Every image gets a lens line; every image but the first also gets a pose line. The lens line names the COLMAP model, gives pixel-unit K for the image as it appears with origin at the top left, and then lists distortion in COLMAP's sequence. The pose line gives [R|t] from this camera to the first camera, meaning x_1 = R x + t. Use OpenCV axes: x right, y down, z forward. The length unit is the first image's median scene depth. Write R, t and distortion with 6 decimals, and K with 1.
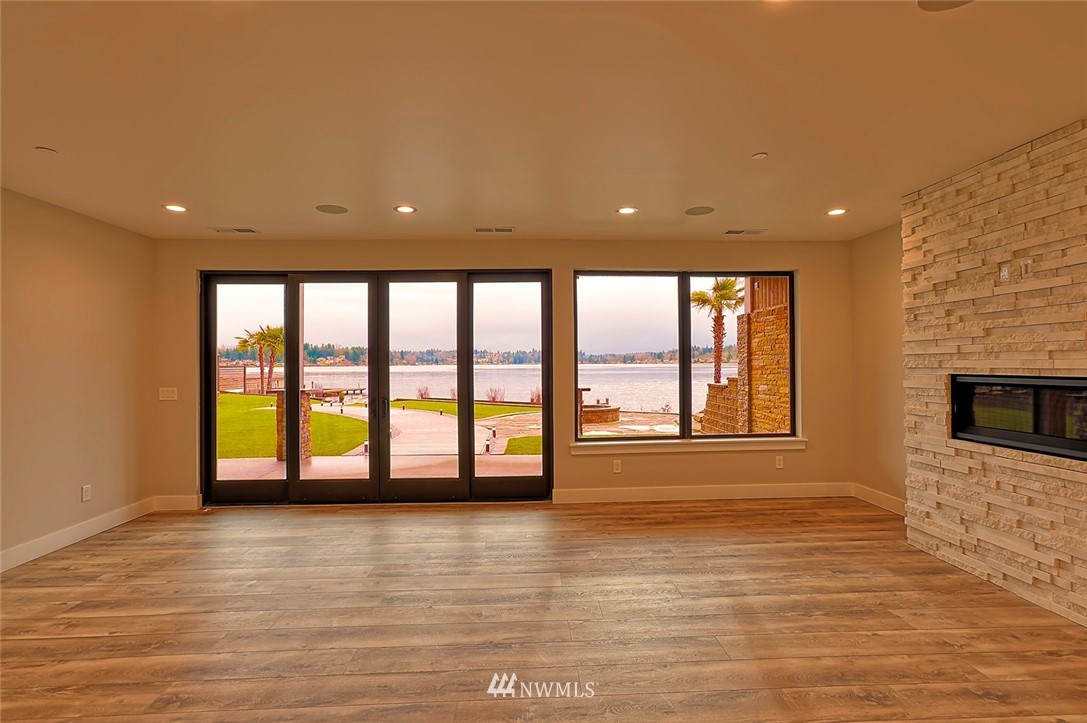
lens RADIAL K [[530.8, 0, 543.5], [0, 530.8, 361.5], [0, 0, 1]] dist [-0.034445, 0.030469]
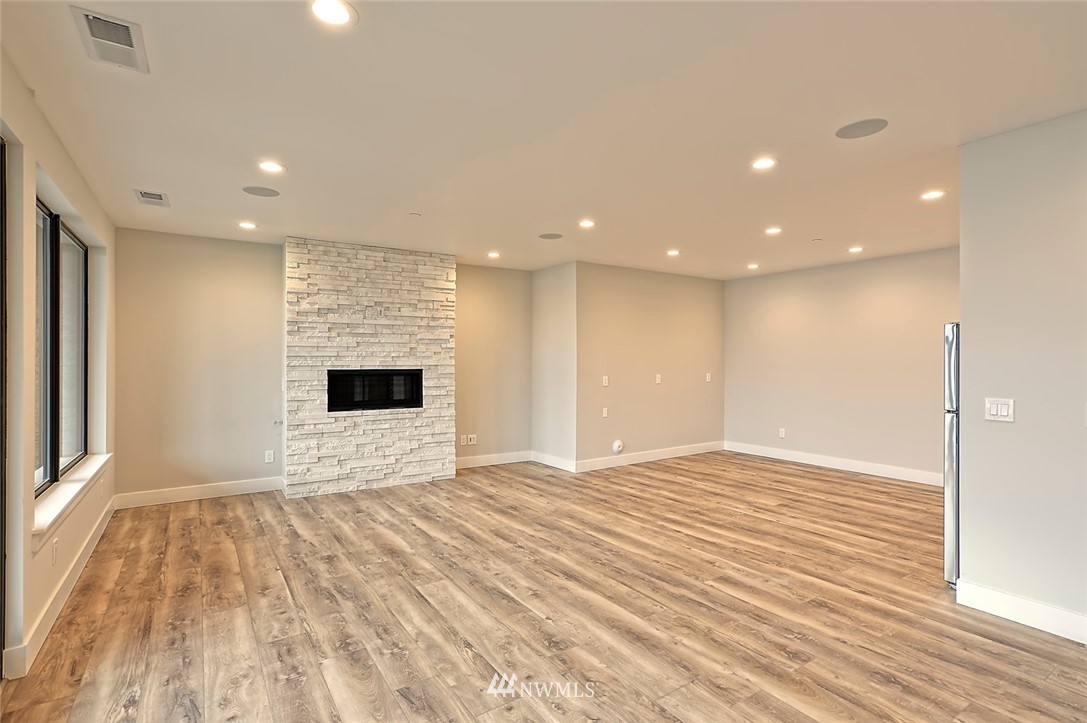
lens RADIAL K [[524.2, 0, 543.5], [0, 524.2, 361.5], [0, 0, 1]] dist [-0.001874, 0.007559]
pose [[-0.513060, 0.007457, 0.858320, -0.670920], [-0.000465, 0.999960, -0.008966, 0.010605], [-0.858353, -0.005000, -0.513036, 0.983703]]
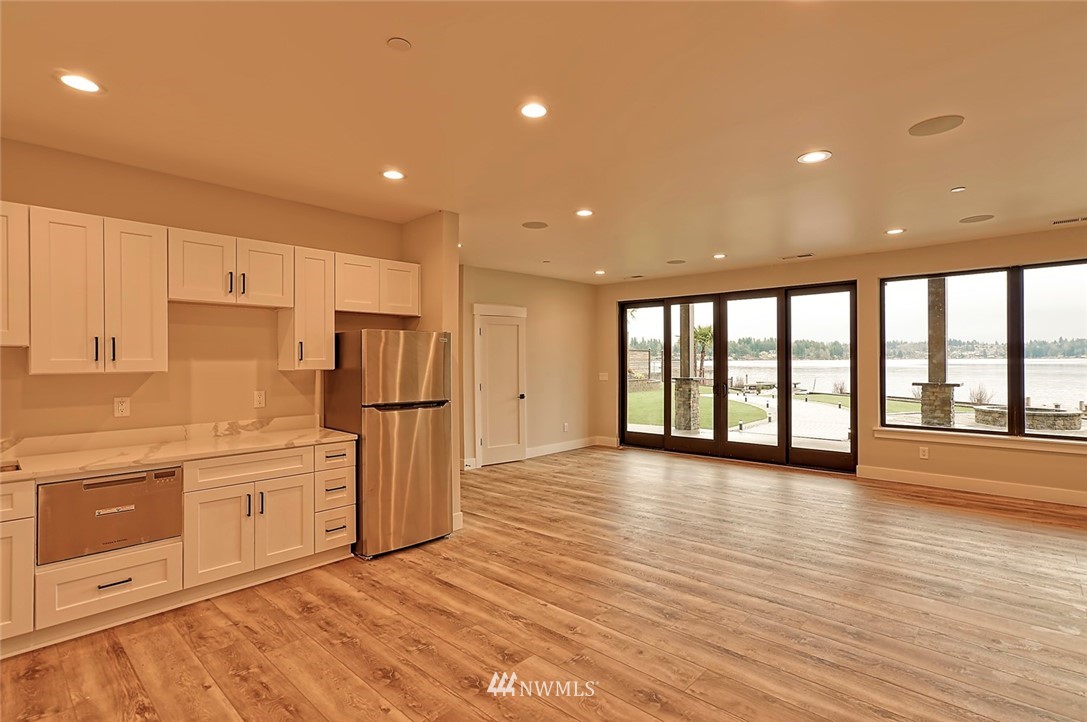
lens RADIAL K [[530.8, 0, 543.5], [0, 530.8, 361.0], [0, 0, 1]] dist [-0.034445, 0.030469]
pose [[0.697555, 0.004666, -0.716516, 0.436072], [0.002986, 0.999951, 0.009419, -0.006245], [0.716525, -0.008710, 0.697507, -0.381127]]
